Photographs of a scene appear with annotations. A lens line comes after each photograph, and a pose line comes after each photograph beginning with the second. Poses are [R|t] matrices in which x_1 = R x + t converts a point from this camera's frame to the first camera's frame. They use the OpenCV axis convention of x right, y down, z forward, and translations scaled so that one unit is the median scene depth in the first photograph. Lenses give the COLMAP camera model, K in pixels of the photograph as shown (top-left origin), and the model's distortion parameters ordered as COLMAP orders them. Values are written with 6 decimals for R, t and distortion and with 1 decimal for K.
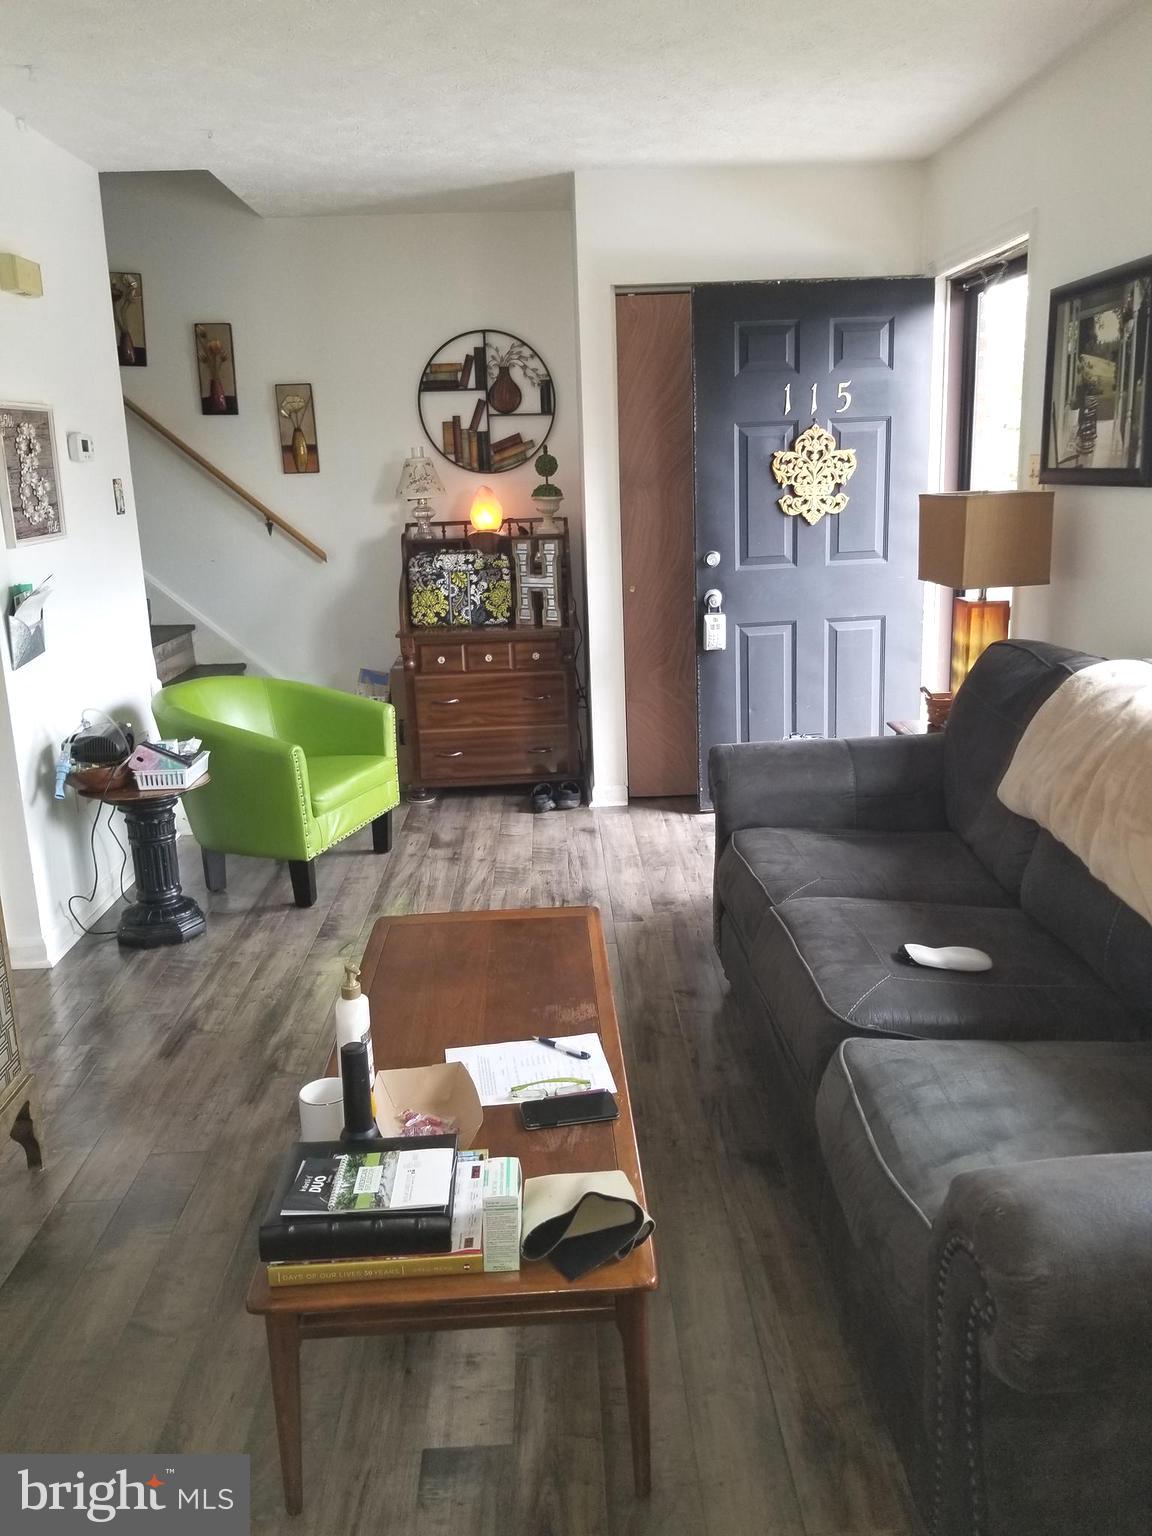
lens RADIAL K [[1200.8, 0, 588.7], [0, 1200.8, 766.7], [0, 0, 1]] dist [0.036560, -0.061817]
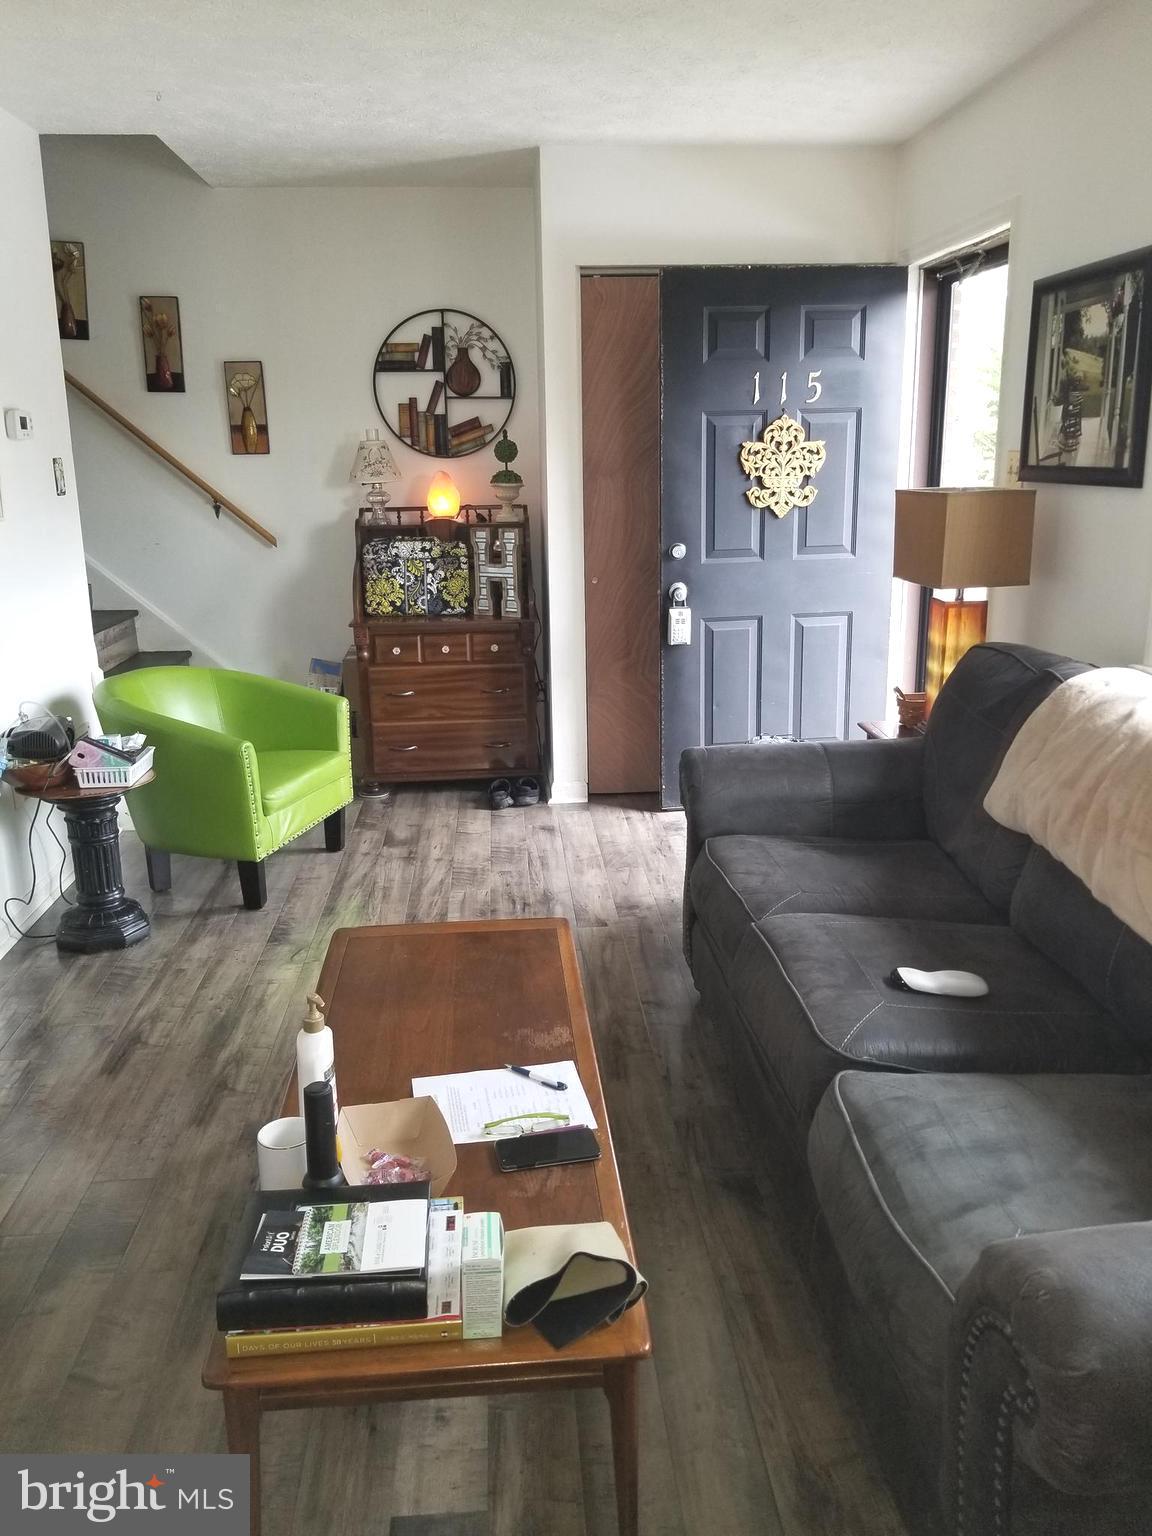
lens RADIAL K [[1200.8, 0, 578.6], [0, 1200.8, 766.9], [0, 0, 1]] dist [0.036560, -0.061817]
pose [[0.999276, 0.008270, 0.037144, -0.015744], [-0.008756, 0.999878, 0.012944, -0.012988], [-0.037033, -0.013260, 0.999226, 0.035923]]
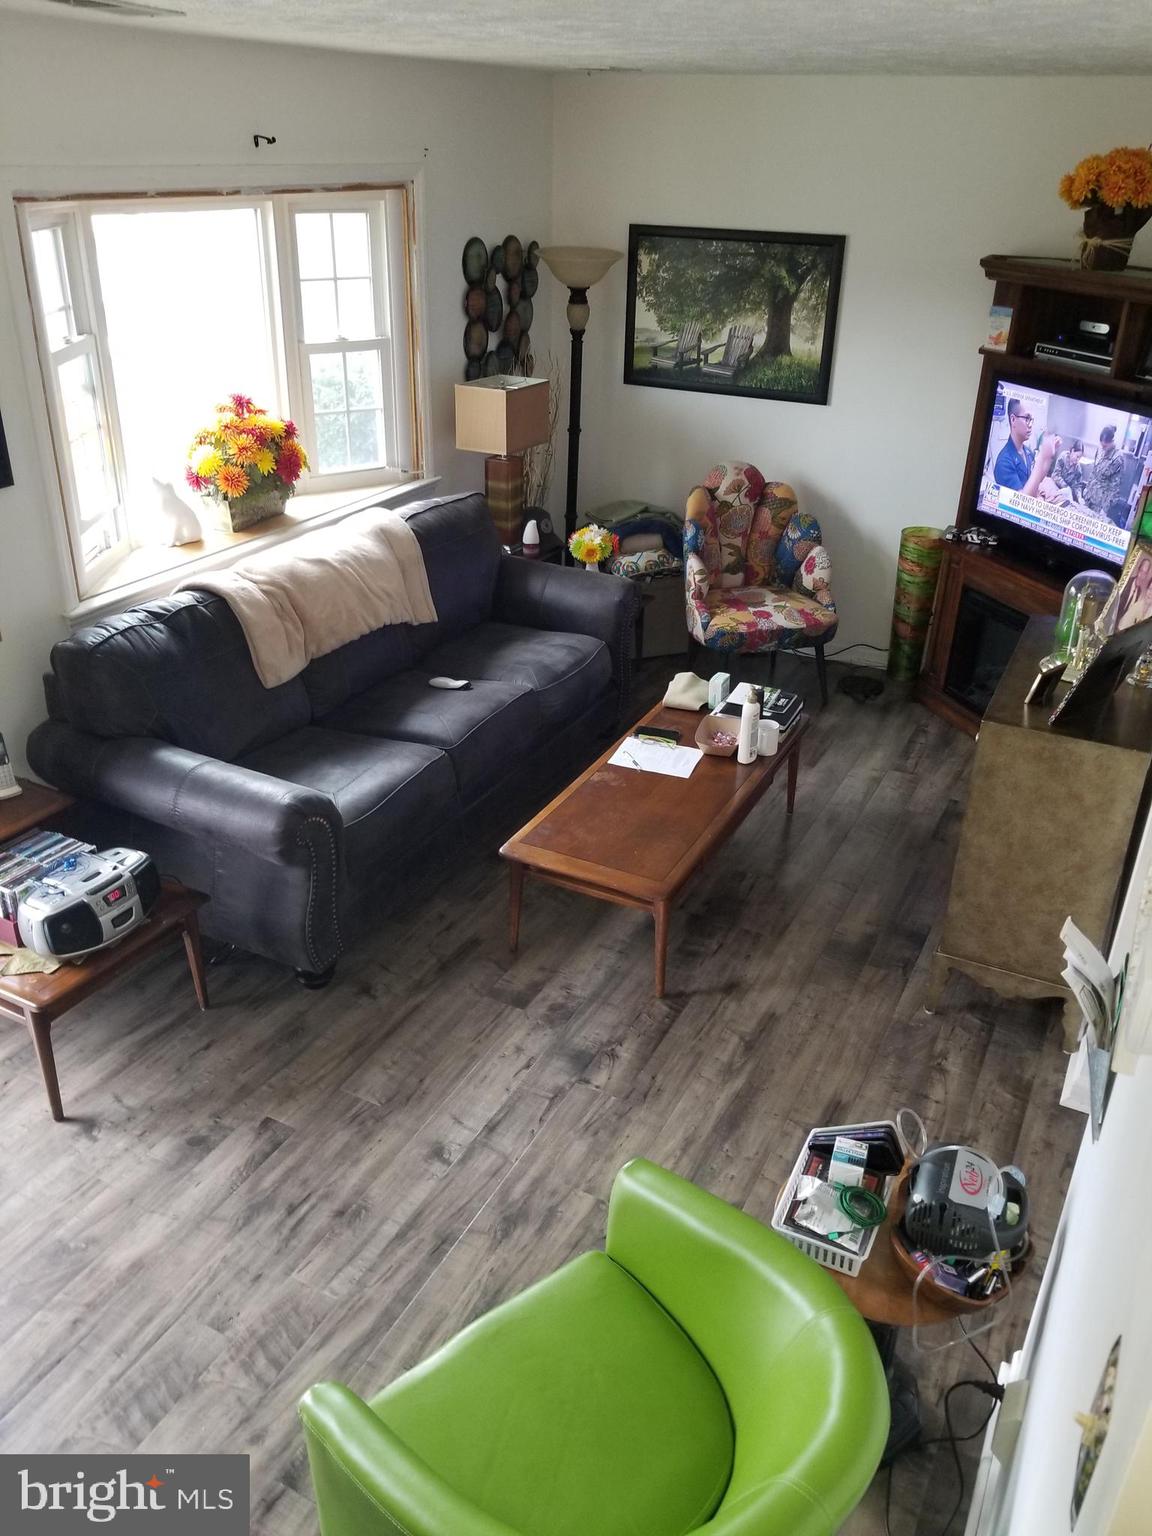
lens RADIAL K [[1200.8, 0, 578.6], [0, 1200.8, 763.1], [0, 0, 1]] dist [0.036560, -0.061817]
pose [[-0.874364, -0.218242, 0.433426, -0.454401], [0.110834, 0.779743, 0.616211, -0.553350], [-0.472444, 0.586831, -0.657591, 1.360315]]
